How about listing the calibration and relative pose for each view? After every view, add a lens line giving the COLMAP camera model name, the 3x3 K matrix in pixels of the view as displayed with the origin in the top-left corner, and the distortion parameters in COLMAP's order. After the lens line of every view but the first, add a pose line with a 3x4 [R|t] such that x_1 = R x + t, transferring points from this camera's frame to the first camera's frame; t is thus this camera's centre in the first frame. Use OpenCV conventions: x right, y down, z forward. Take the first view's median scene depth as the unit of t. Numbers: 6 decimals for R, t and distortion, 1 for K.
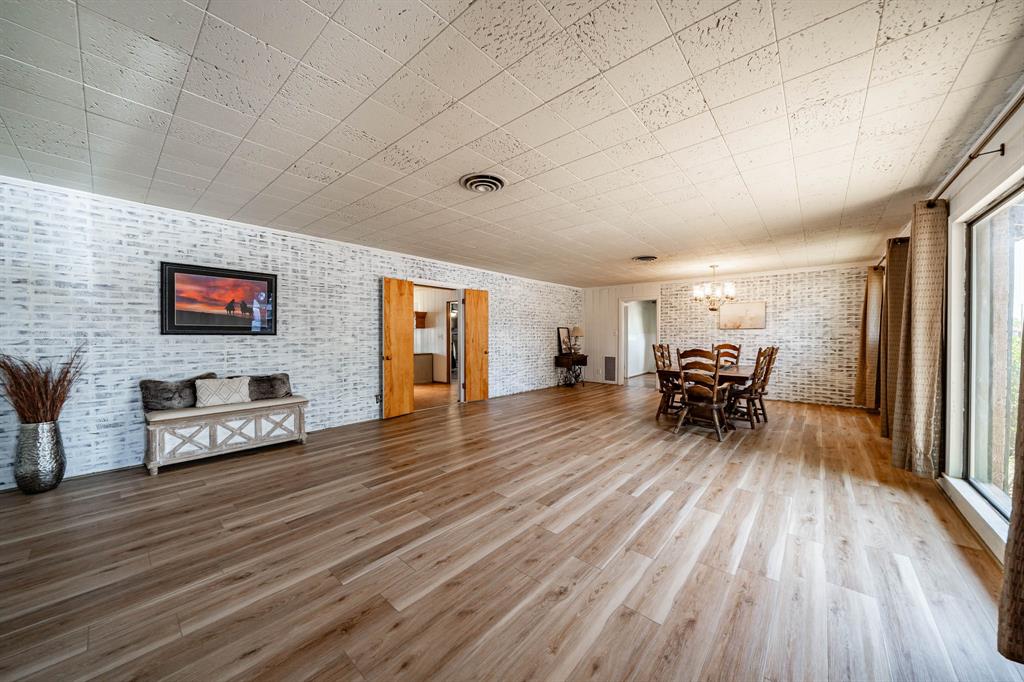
lens RADIAL K [[353.4, 0, 501.6], [0, 353.4, 340.8], [0, 0, 1]] dist [-0.008427, 0.000010]
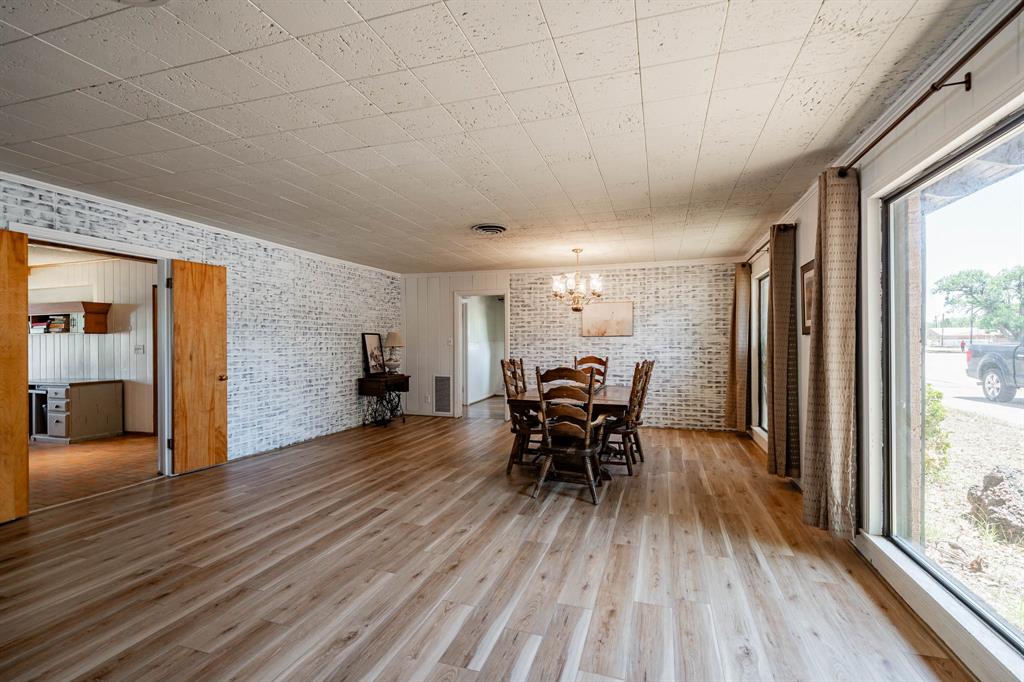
lens RADIAL K [[478.5, 0, 500.8], [0, 478.5, 343.5], [0, 0, 1]] dist [0.000782, 0.000087]
pose [[0.917679, -0.003862, 0.397304, 0.083845], [0.010058, 0.999858, -0.013513, -0.009431], [-0.397195, 0.016397, 0.917588, 0.206631]]
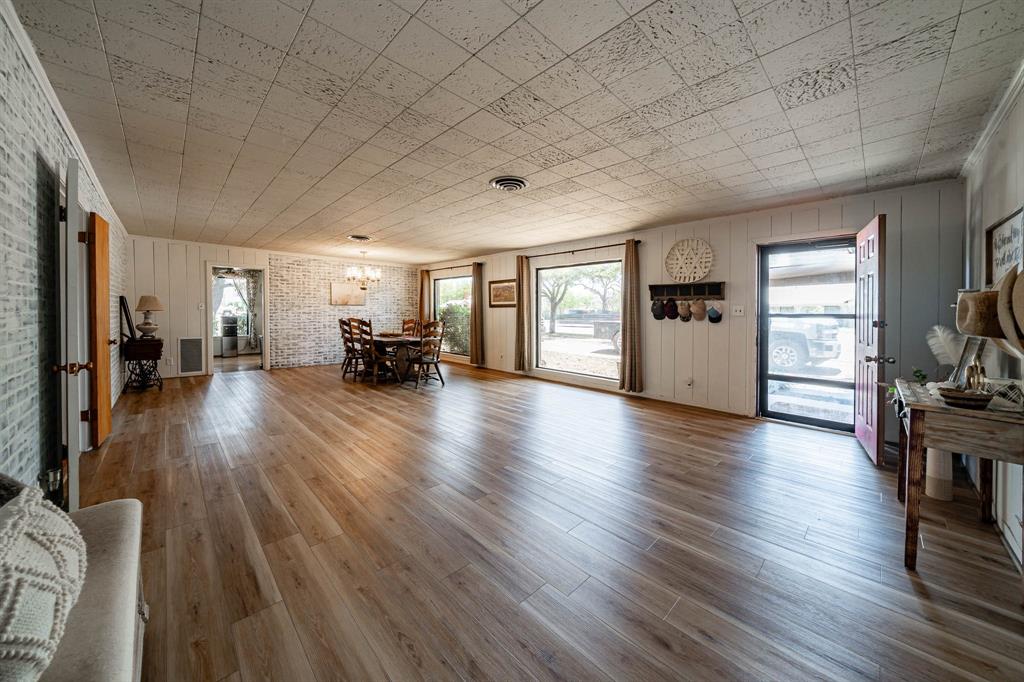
lens RADIAL K [[353.4, 0, 531.4], [0, 353.4, 315.3], [0, 0, 1]] dist [-0.008427, 0.000010]
pose [[0.043495, -0.009926, 0.999004, -0.722876], [0.008889, 0.999915, 0.009548, -0.008415], [-0.999014, 0.008465, 0.043579, 0.512388]]
